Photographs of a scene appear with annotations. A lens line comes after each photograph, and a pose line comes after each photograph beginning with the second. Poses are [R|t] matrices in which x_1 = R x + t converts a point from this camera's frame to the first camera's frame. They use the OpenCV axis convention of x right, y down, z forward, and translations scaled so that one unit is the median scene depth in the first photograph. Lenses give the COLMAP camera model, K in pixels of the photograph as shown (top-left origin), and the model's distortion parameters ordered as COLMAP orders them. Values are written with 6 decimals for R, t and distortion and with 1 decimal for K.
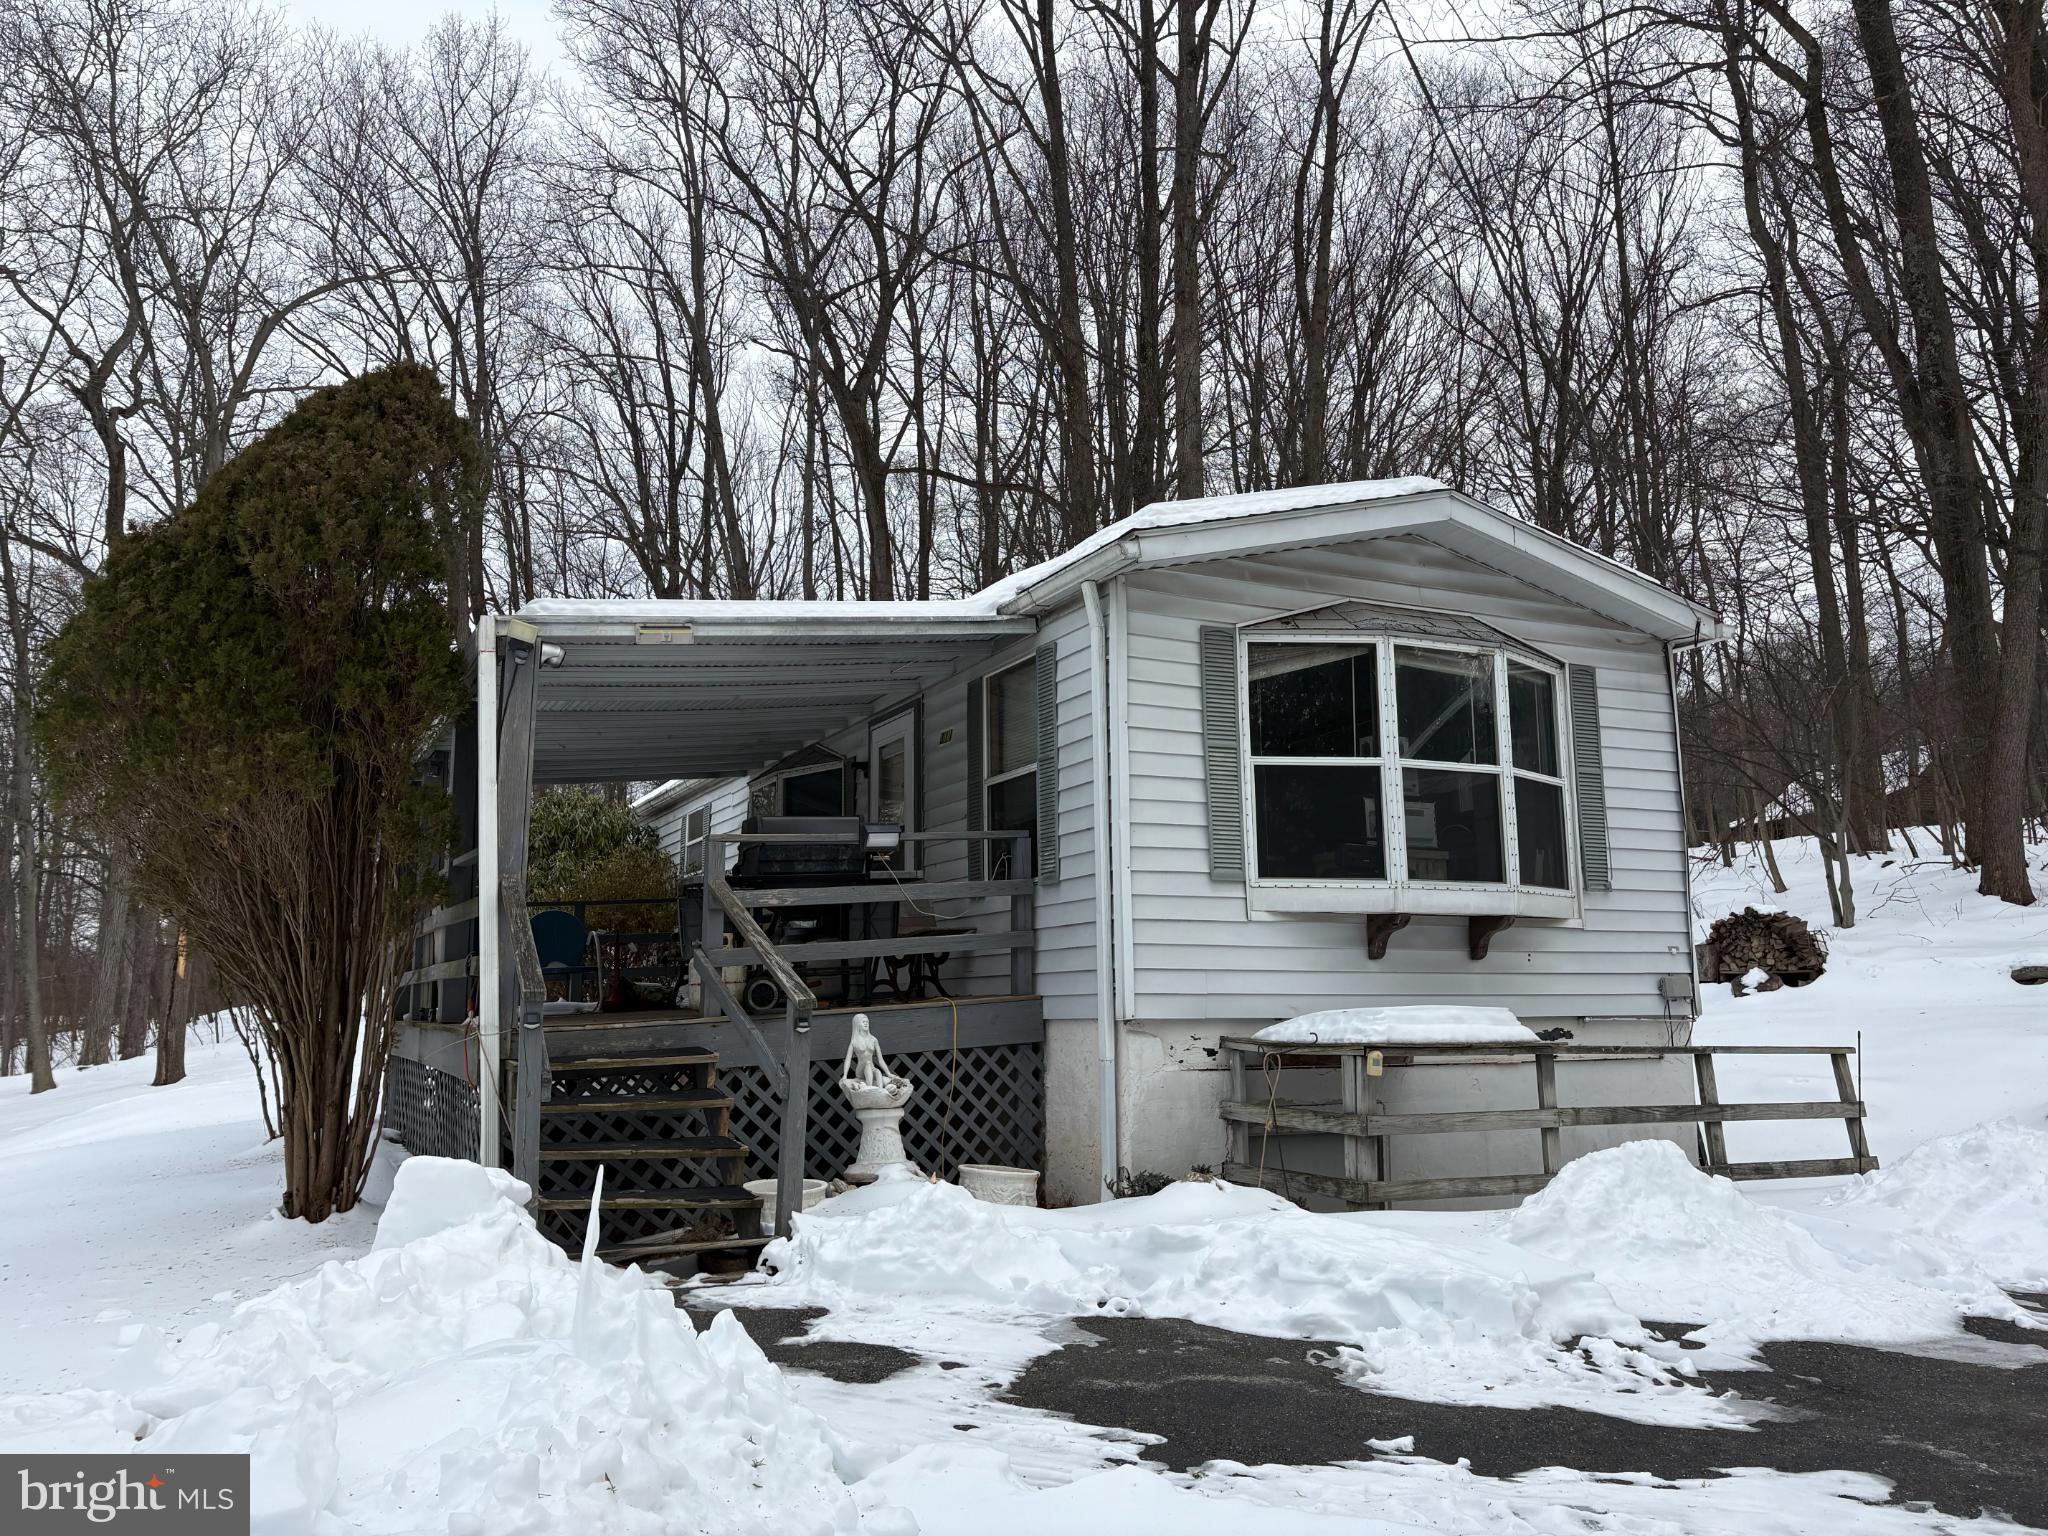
lens RADIAL K [[1556.7, 0, 1023.0], [0, 1556.7, 760.6], [0, 0, 1]] dist [0.058210, -0.052934]
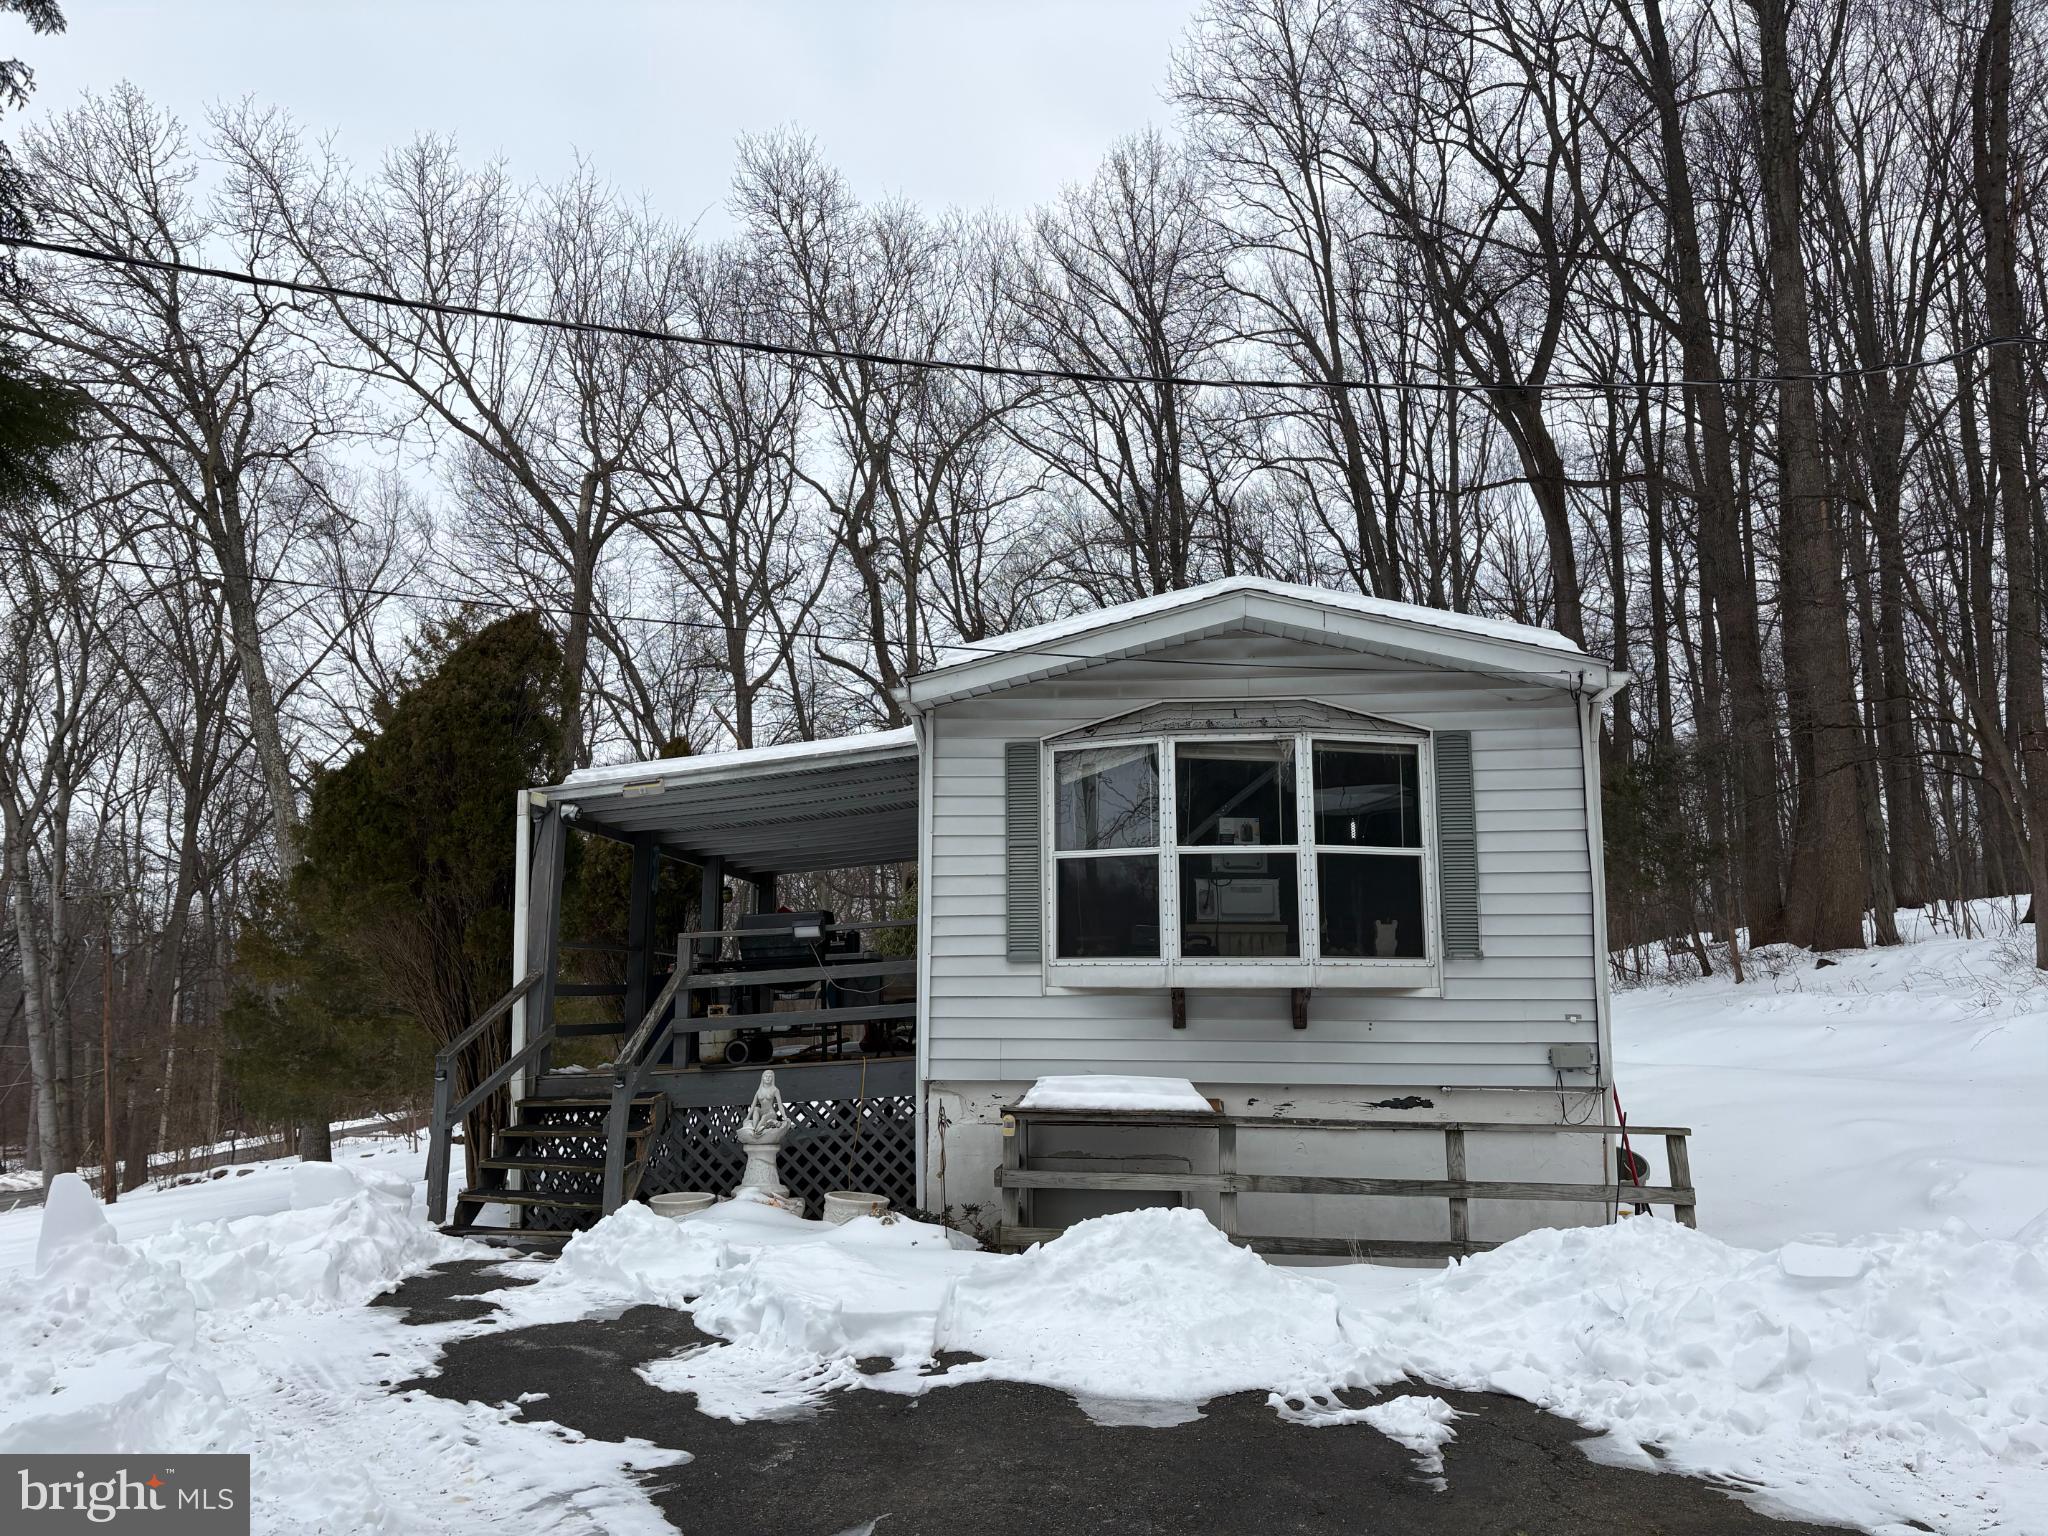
lens RADIAL K [[1558.4, 0, 1010.8], [0, 1558.4, 770.0], [0, 0, 1]] dist [0.061231, -0.063852]
pose [[0.845250, -0.076124, -0.528921, 0.634436], [0.075039, 0.996902, -0.023560, -0.033197], [0.529076, -0.019776, 0.848344, 0.006992]]
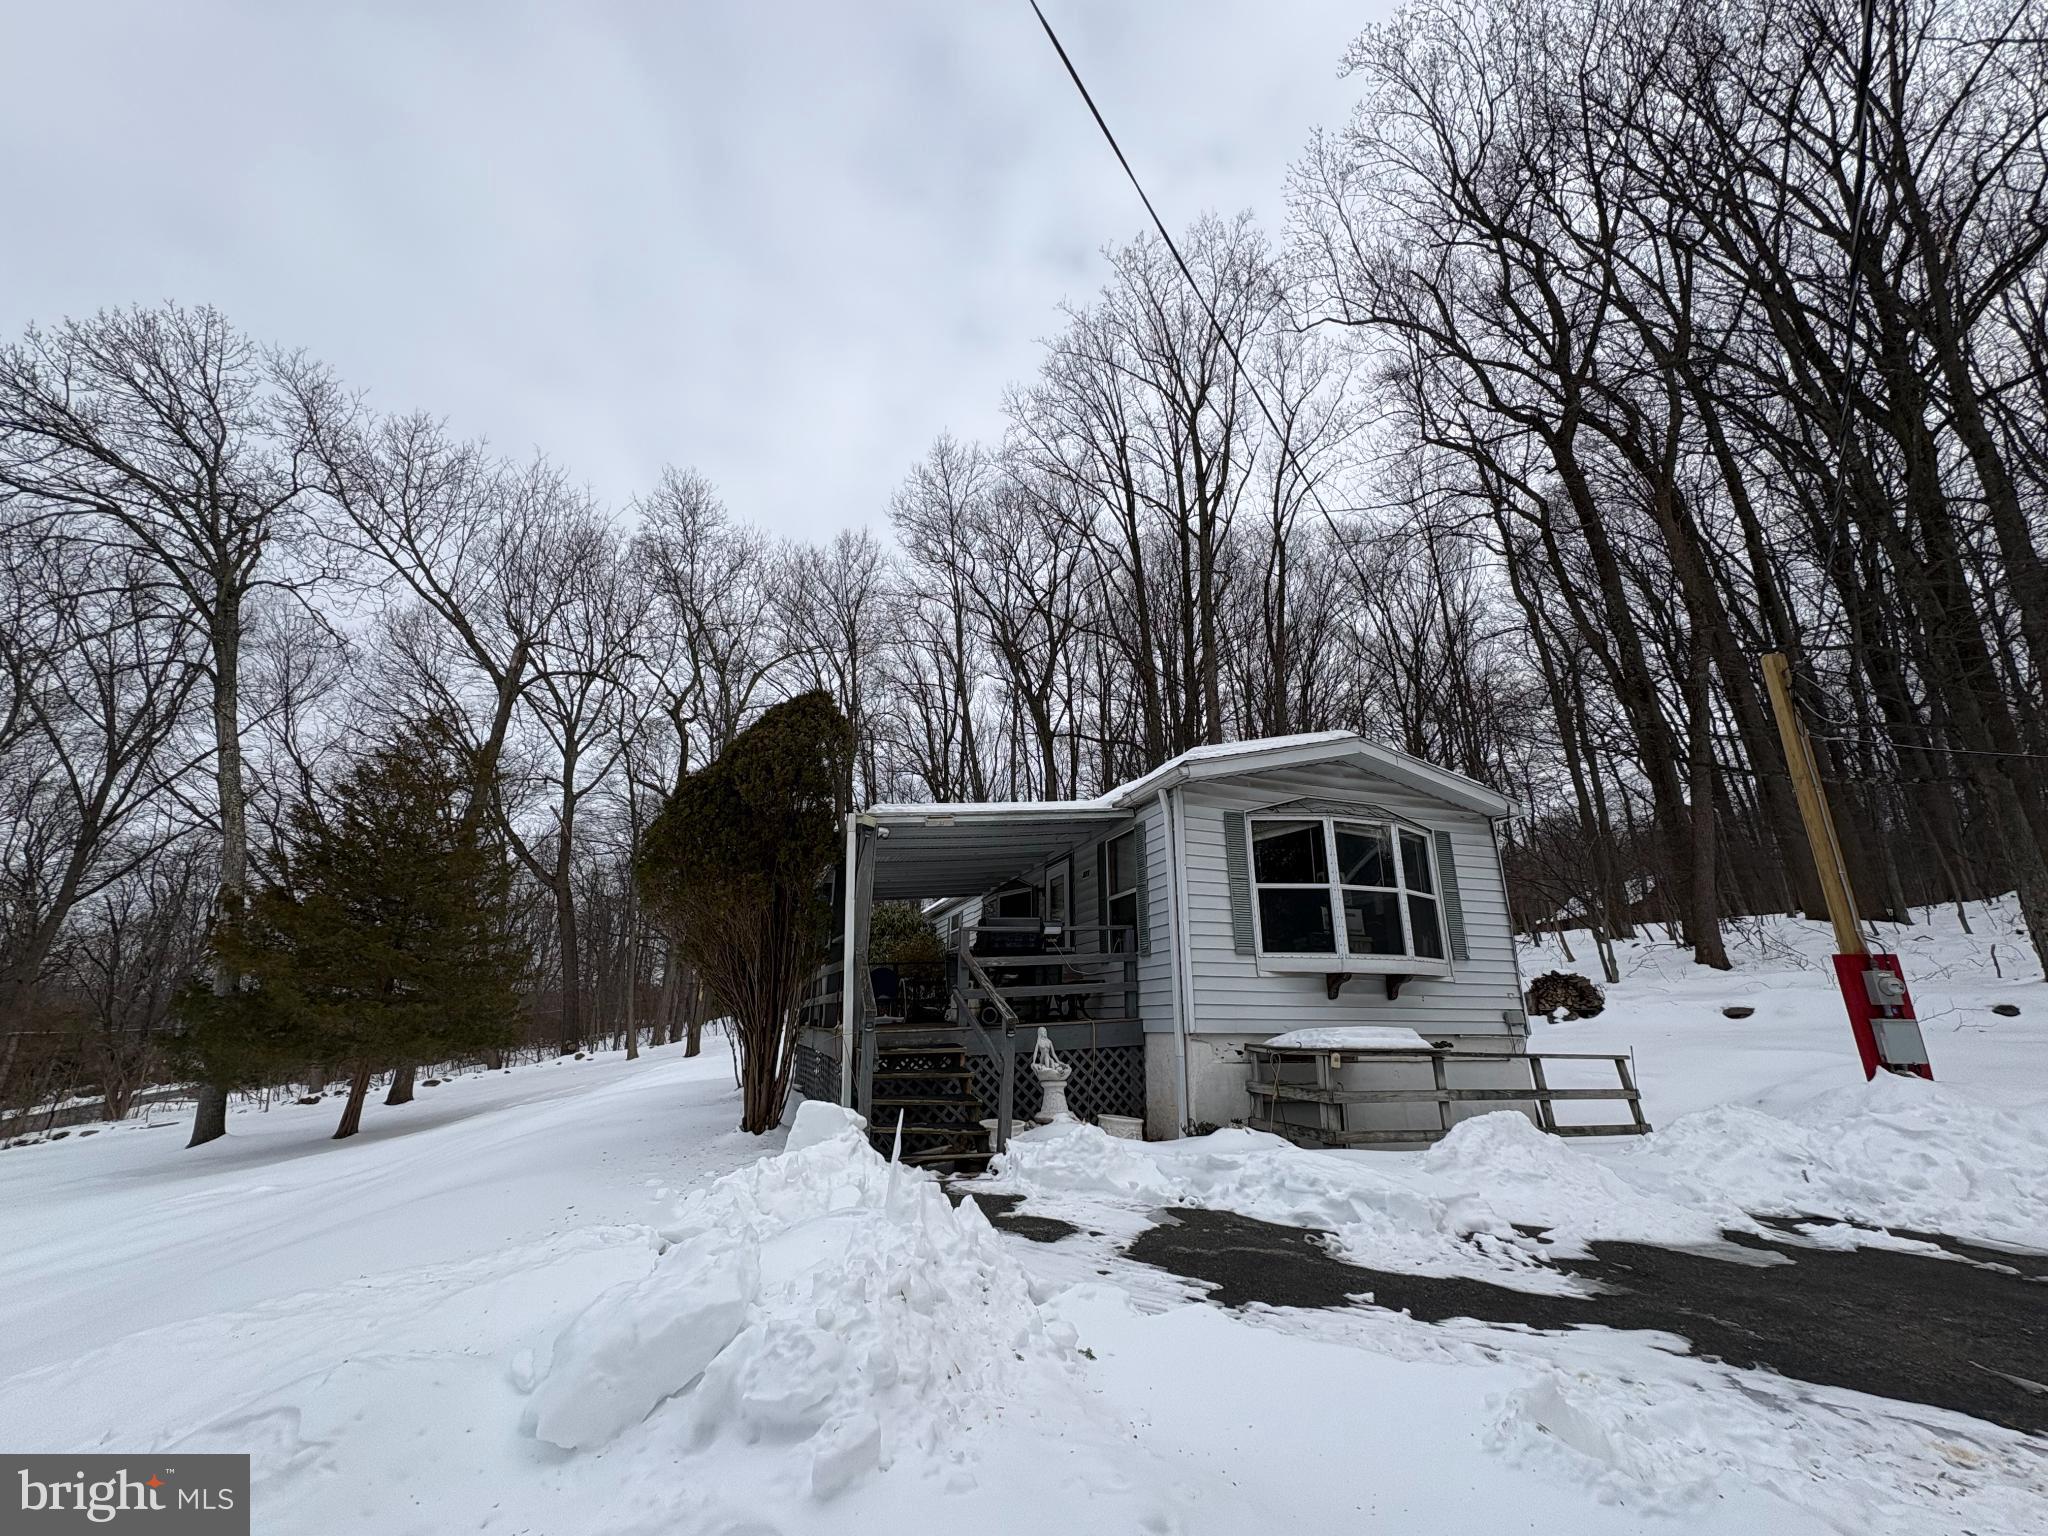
lens RADIAL K [[819.5, 0, 1022.1], [0, 819.5, 768.3], [0, 0, 1]] dist [0.000763, 0.002394]
pose [[0.991847, -0.023040, -0.125338, 0.000051], [0.004649, 0.989408, -0.145089, 0.001522], [0.127353, 0.143323, 0.981448, 0.008540]]
